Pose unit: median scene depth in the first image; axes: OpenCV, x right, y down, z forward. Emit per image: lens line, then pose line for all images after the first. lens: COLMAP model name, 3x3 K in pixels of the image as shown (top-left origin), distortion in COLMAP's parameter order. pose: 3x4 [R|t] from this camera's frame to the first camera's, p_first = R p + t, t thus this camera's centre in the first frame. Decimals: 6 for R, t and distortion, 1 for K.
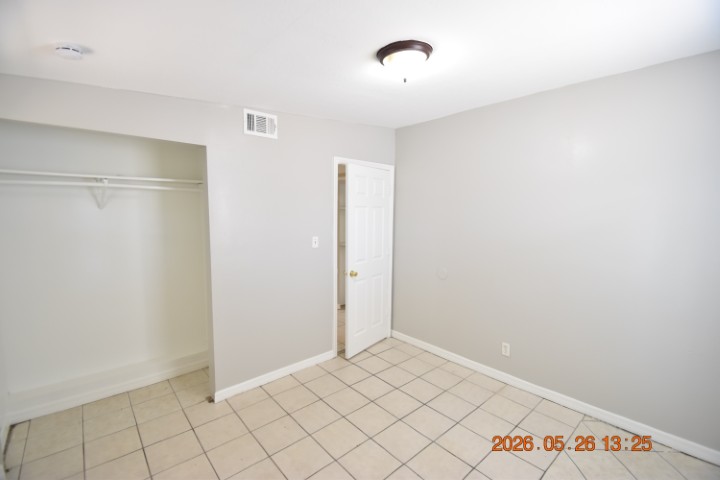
lens RADIAL K [[317.1, 0, 360.0], [0, 317.1, 243.3], [0, 0, 1]] dist [0.020435, -0.017948]
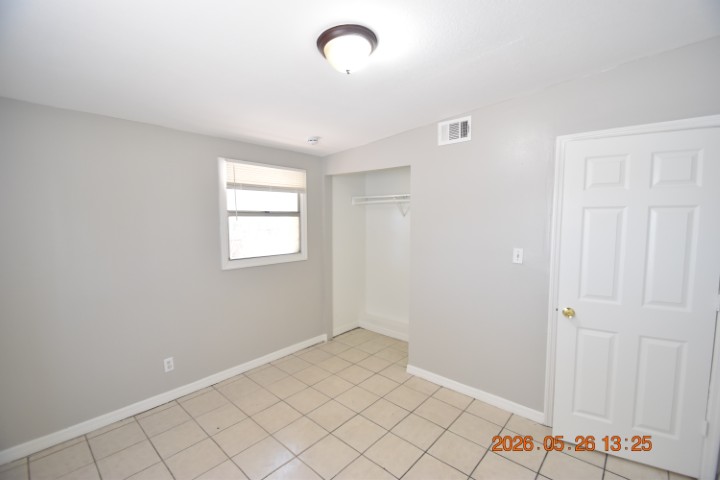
lens RADIAL K [[317.1, 0, 360.0], [0, 317.1, 243.3], [0, 0, 1]] dist [0.020435, -0.017948]
pose [[0.116282, 0.073044, -0.990527, 0.695114], [-0.100406, 0.993048, 0.061443, -0.050956], [0.988128, 0.092310, 0.122807, 0.617035]]
